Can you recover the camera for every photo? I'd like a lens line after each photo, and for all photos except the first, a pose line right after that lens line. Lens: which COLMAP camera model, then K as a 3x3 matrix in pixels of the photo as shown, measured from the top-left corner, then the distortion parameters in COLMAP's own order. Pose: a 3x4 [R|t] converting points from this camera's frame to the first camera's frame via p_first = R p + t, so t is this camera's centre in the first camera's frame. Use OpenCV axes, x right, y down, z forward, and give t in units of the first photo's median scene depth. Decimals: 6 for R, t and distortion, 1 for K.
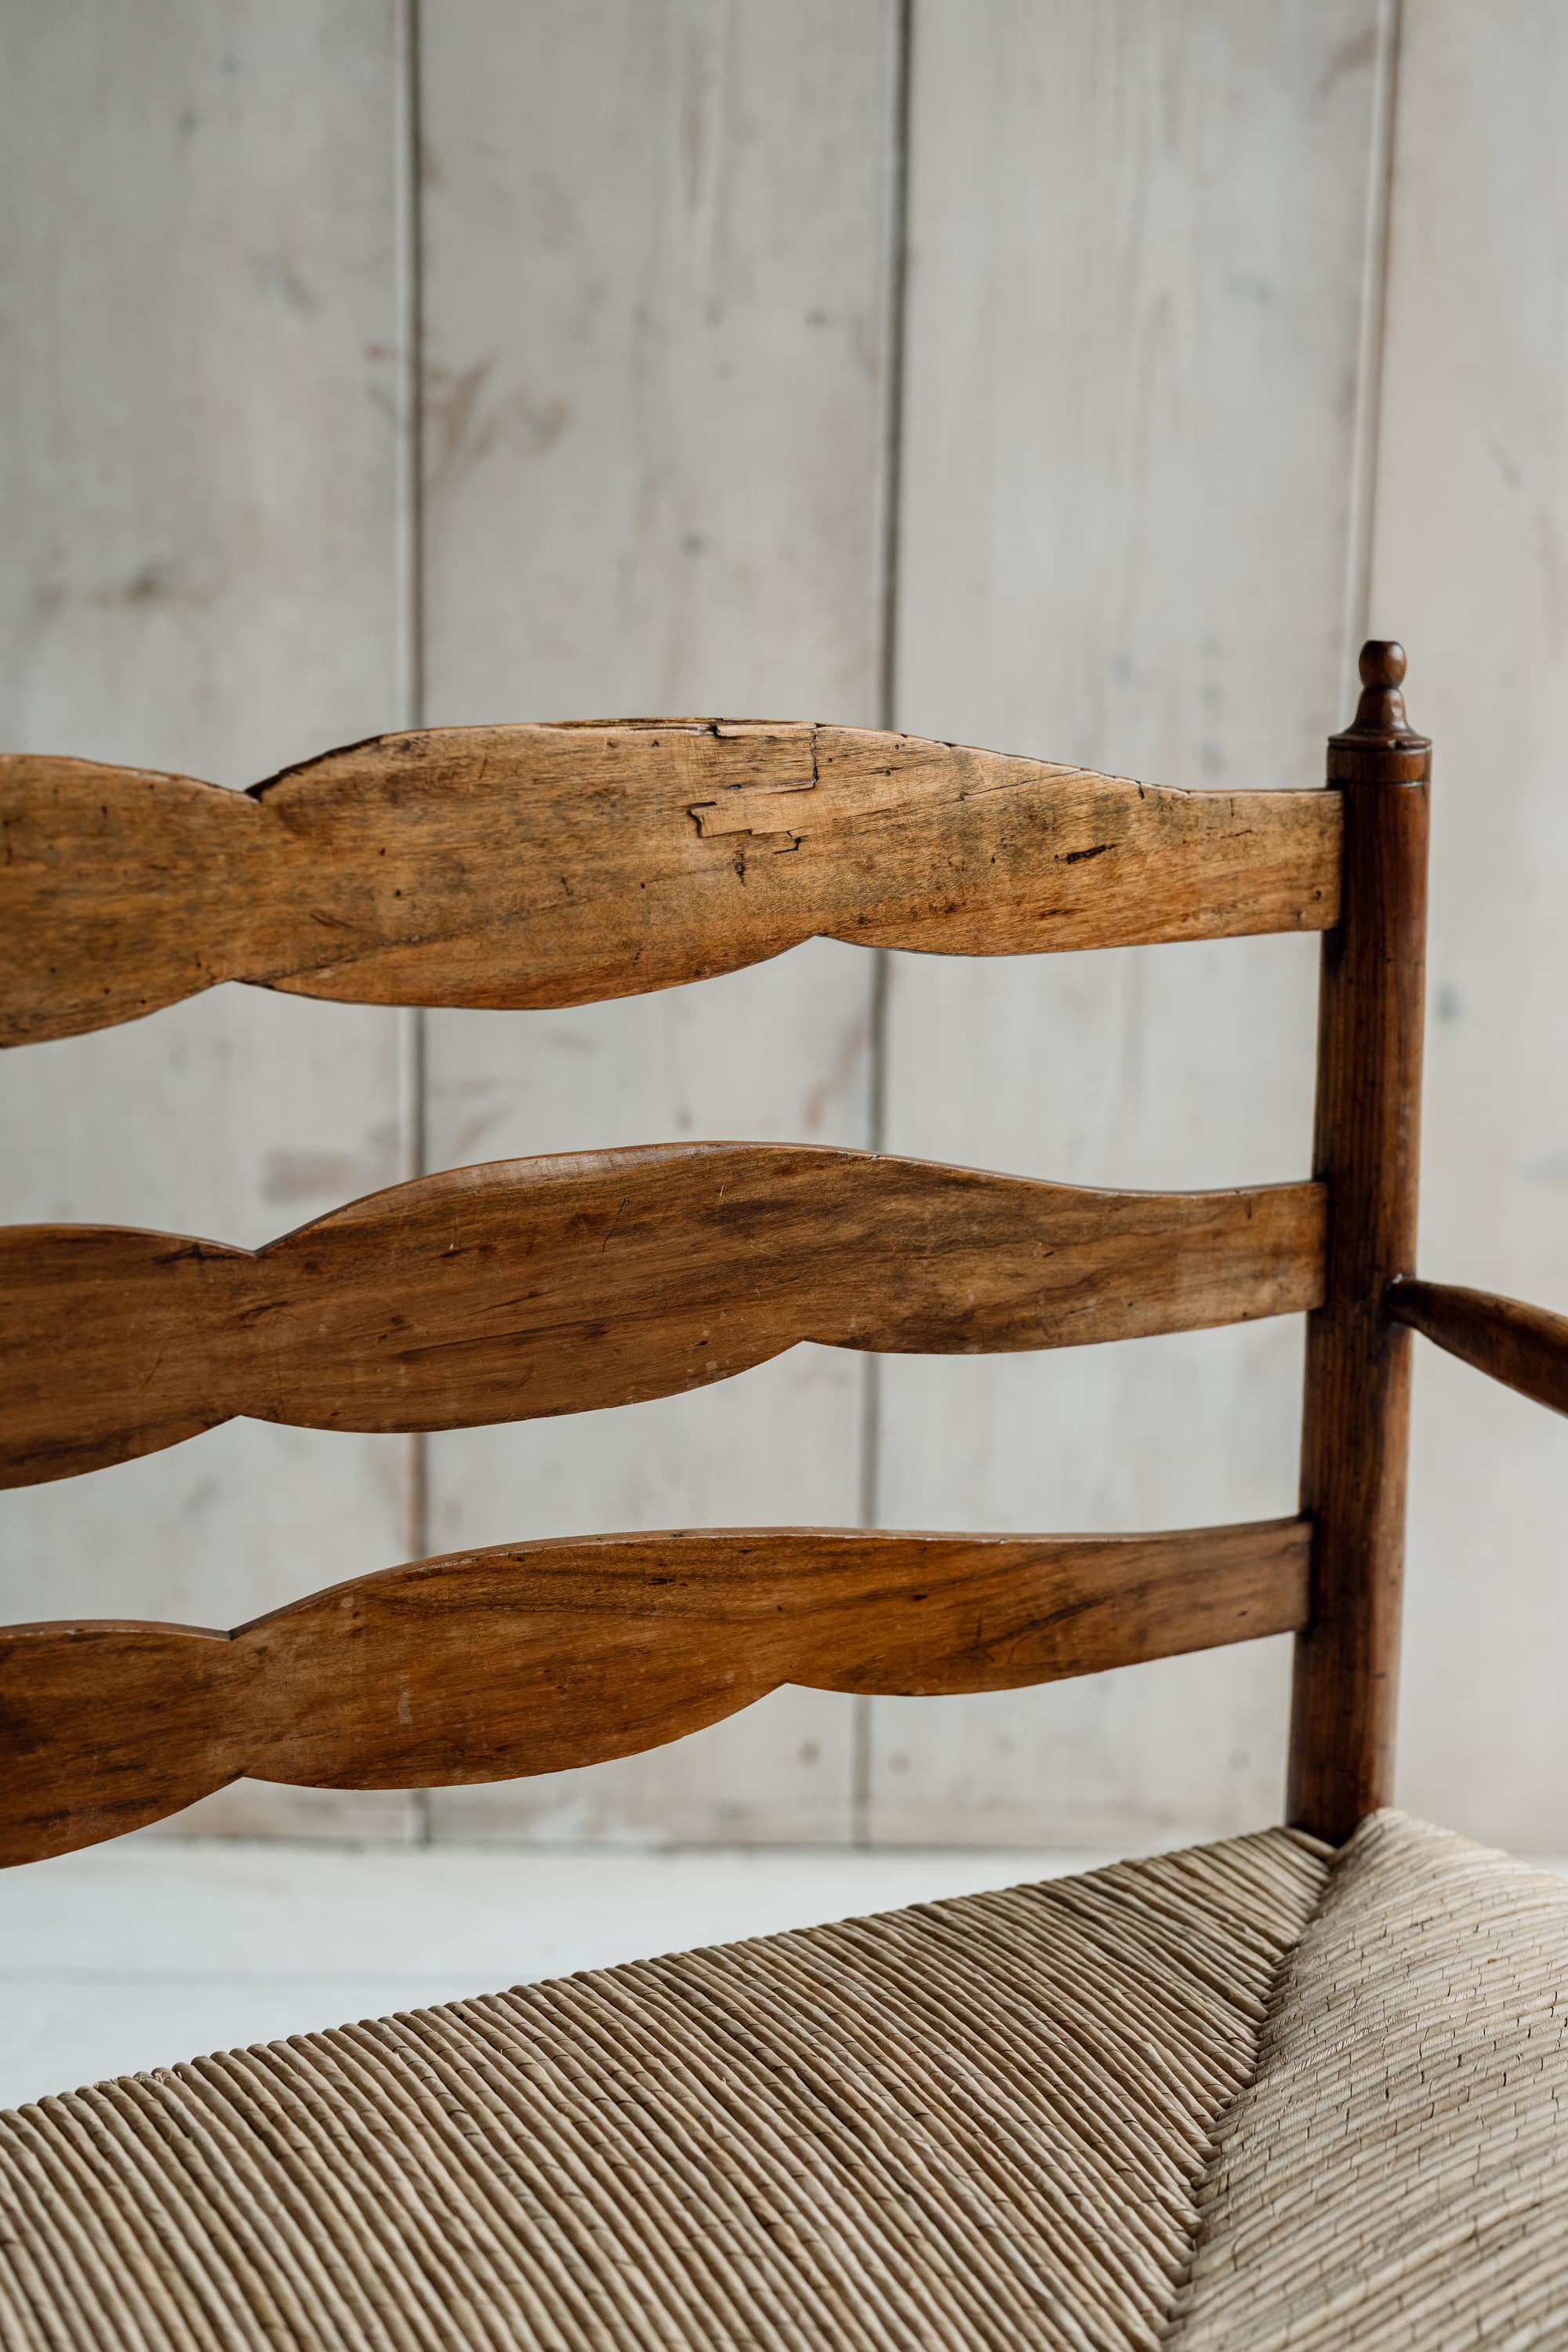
lens RADIAL K [[3360.0, 0, 784.0], [0, 3360.0, 1176.0], [0, 0, 1]] dist [-0.001234, 0.049894]
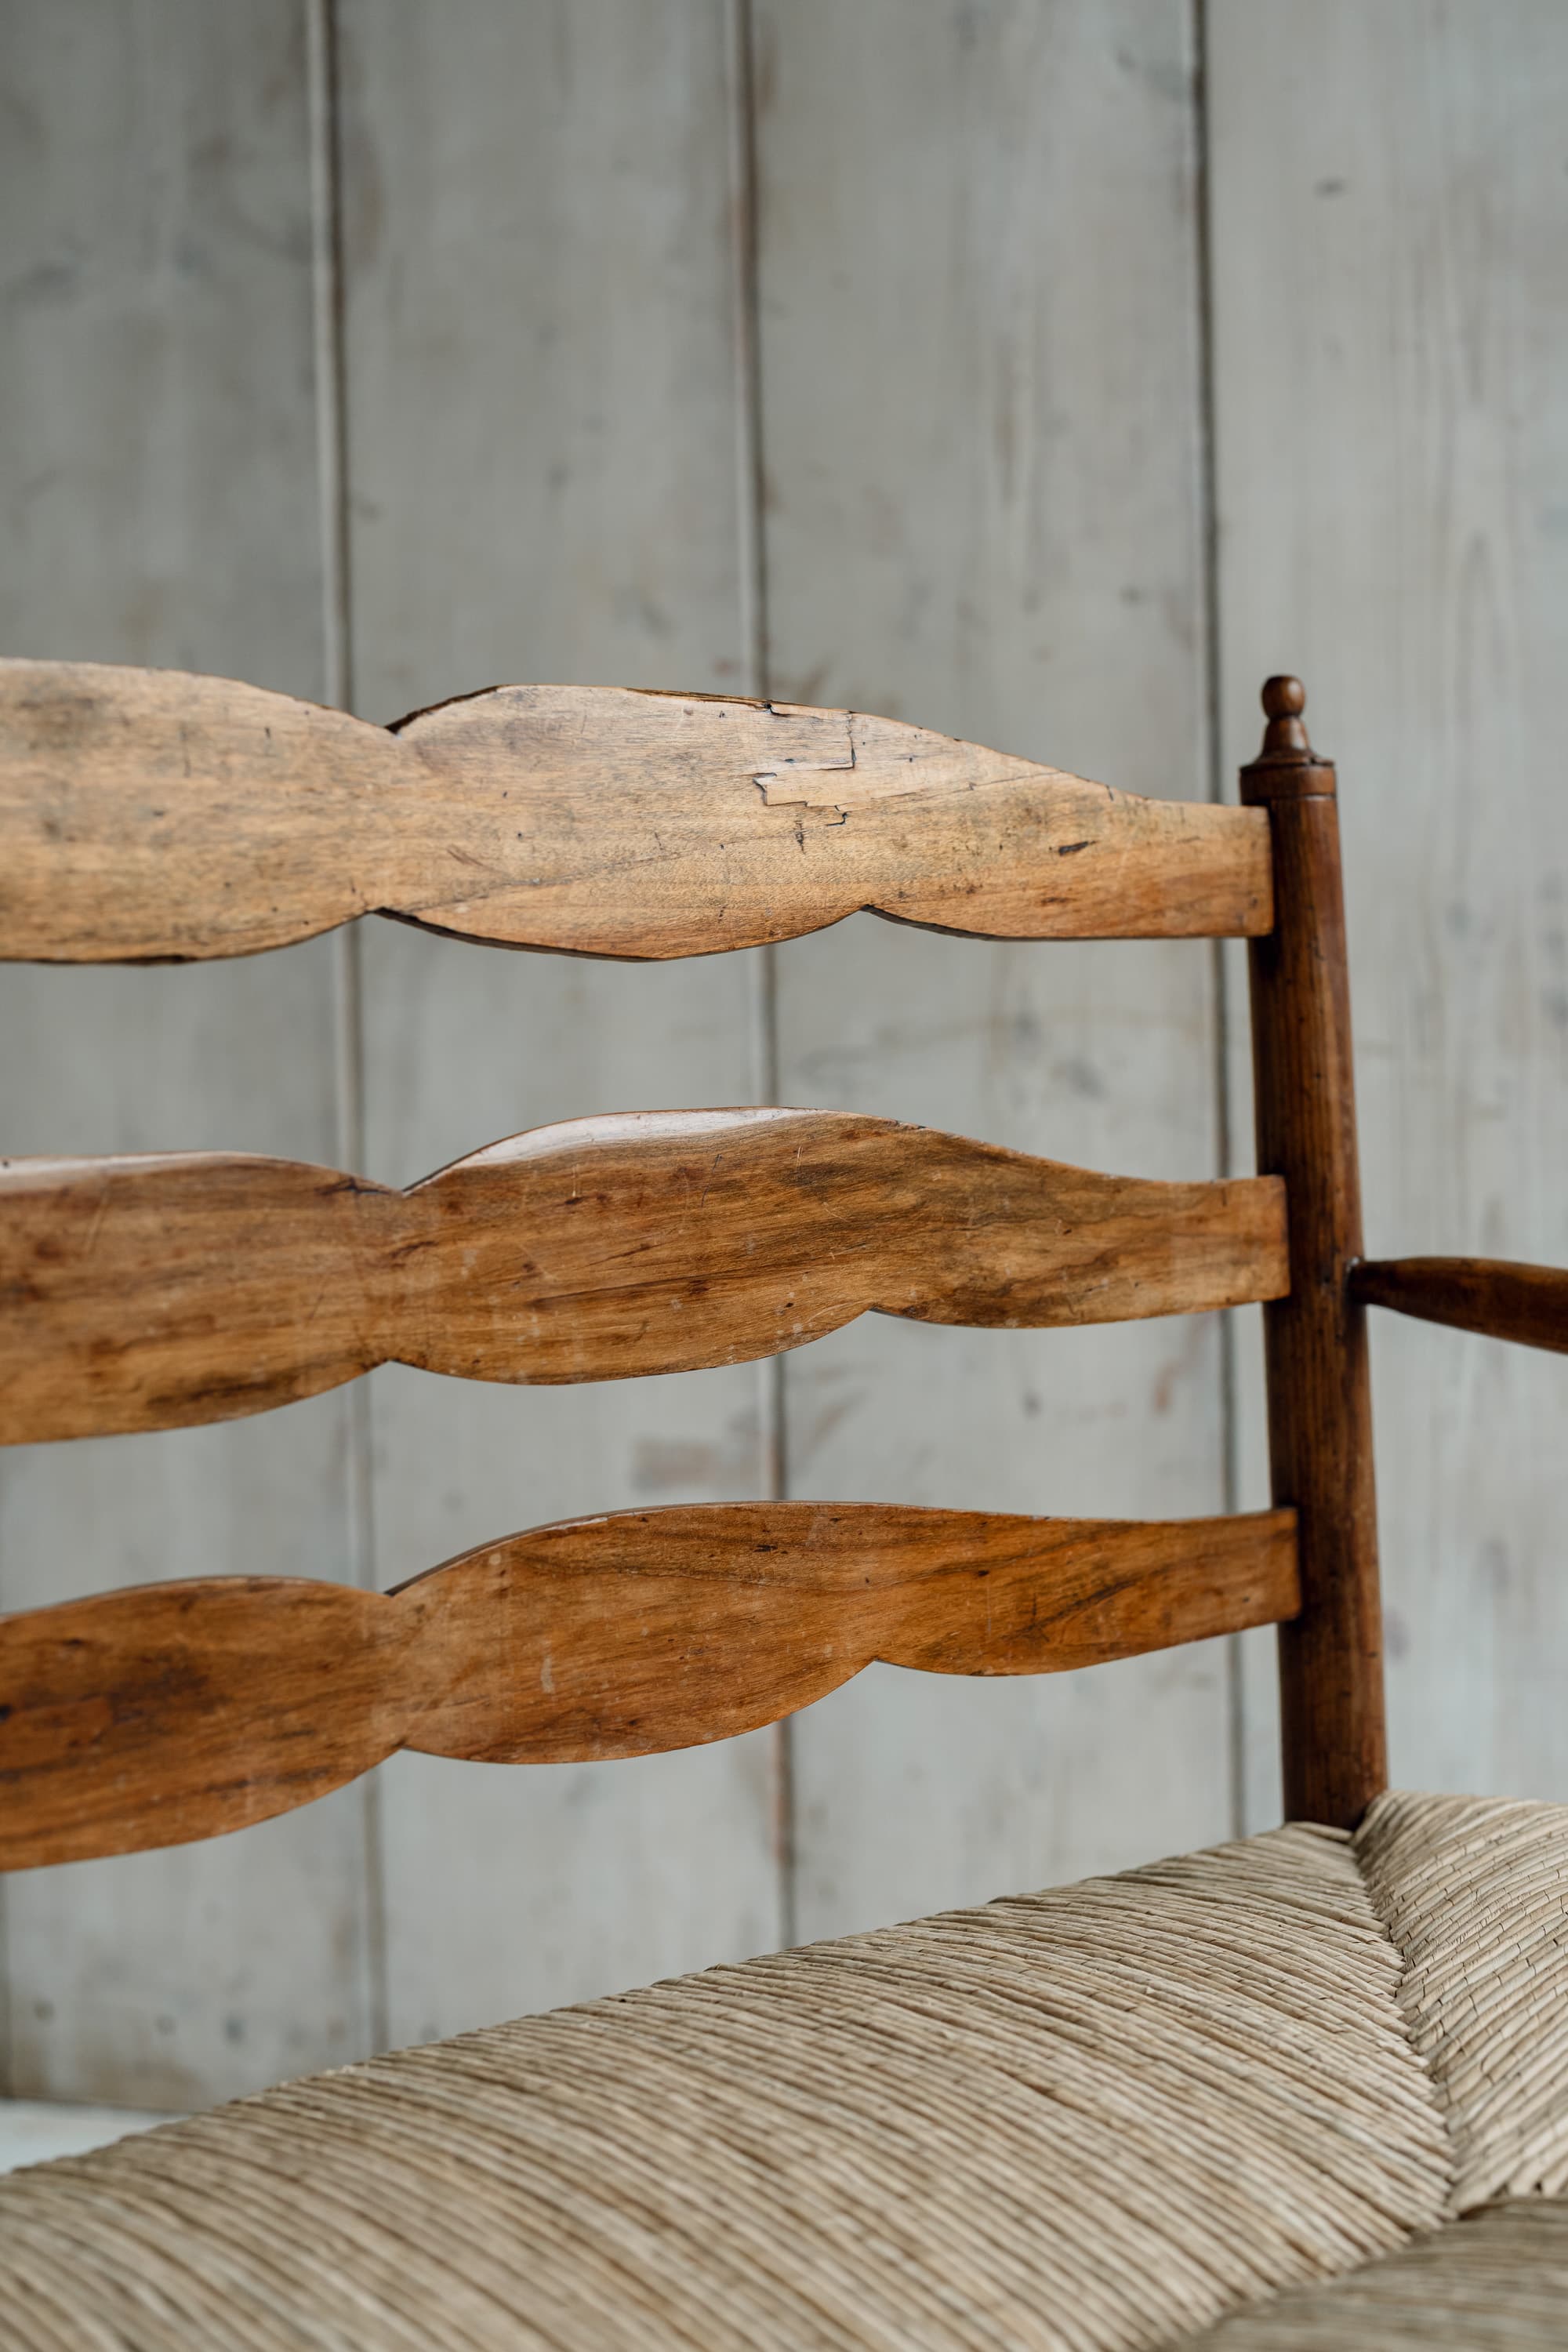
lens RADIAL K [[3346.3, 0, 769.7], [0, 3346.3, 1159.2], [0, 0, 1]] dist [-0.011207, 0.139080]
pose [[0.971784, -0.052617, 0.229929, -0.262564], [0.097888, 0.976858, -0.190175, 0.200391], [-0.214601, 0.207317, 0.954445, 0.026181]]
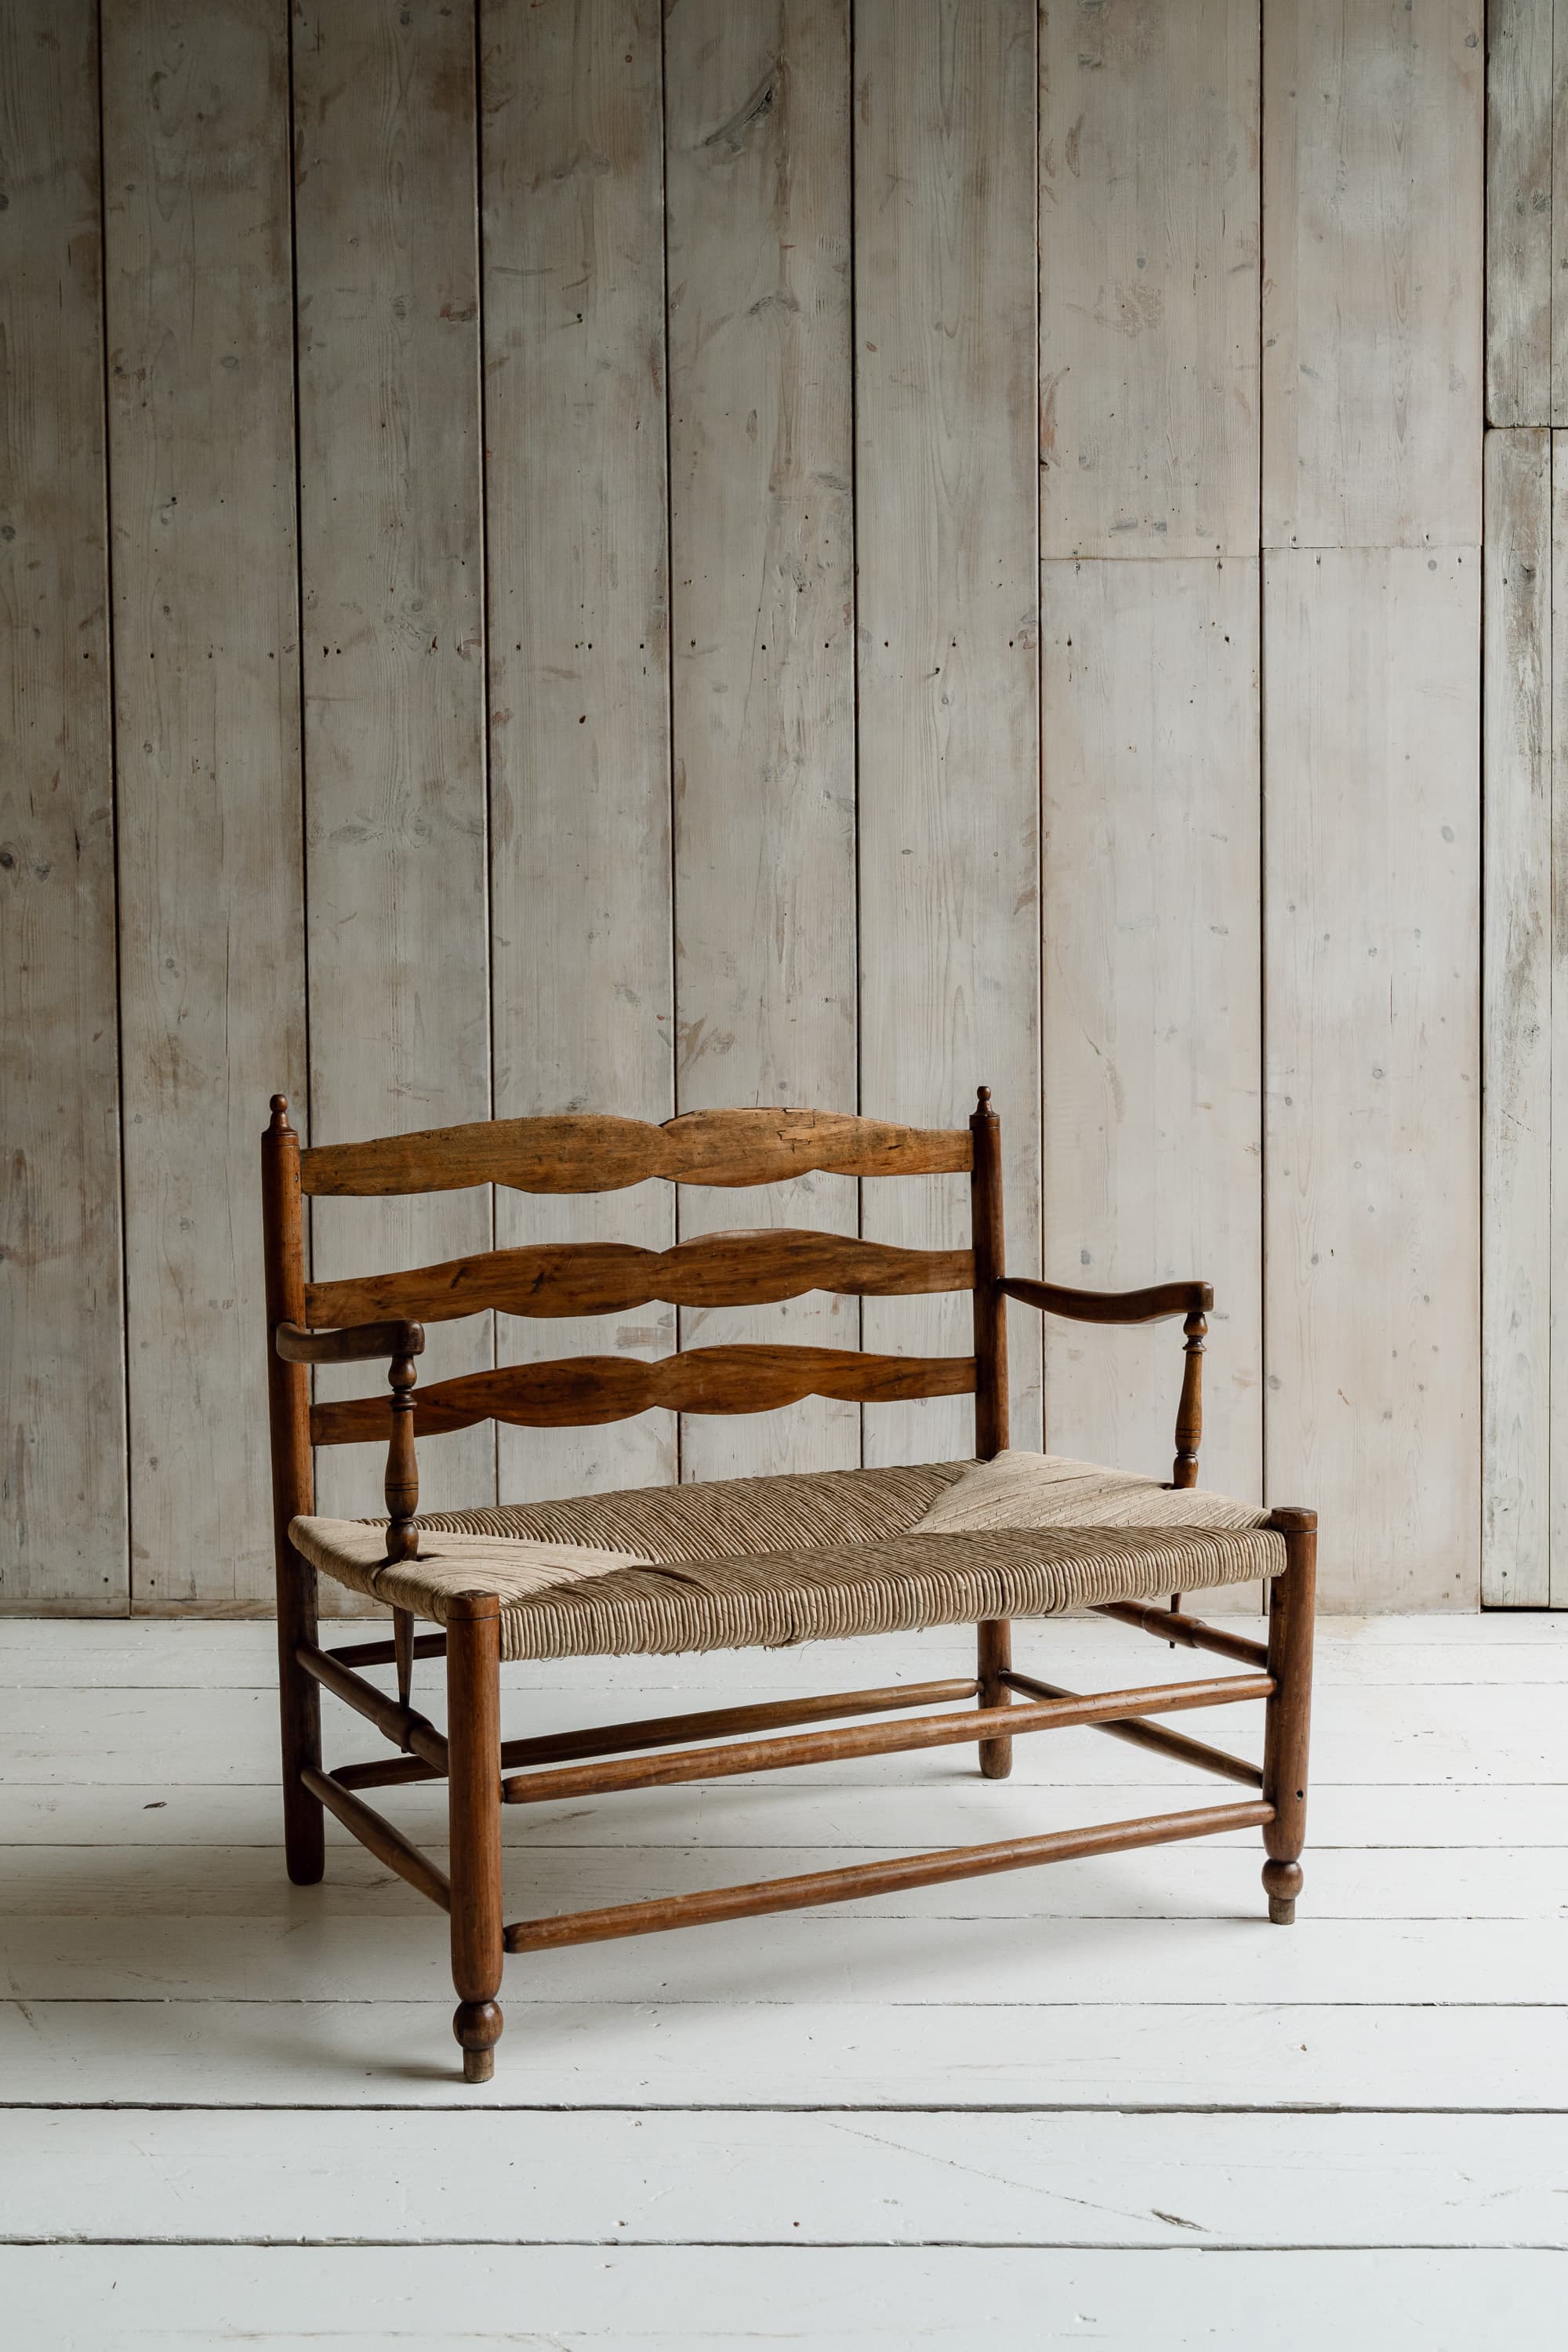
lens RADIAL K [[2419.8, 0, 784.0], [0, 2419.8, 1176.0], [0, 0, 1]] dist [0.003823, 0.013172]
pose [[0.999144, -0.026168, -0.032028, 0.057413], [0.019973, 0.983389, -0.180406, 0.389429], [0.036217, 0.179612, 0.983071, -1.477266]]
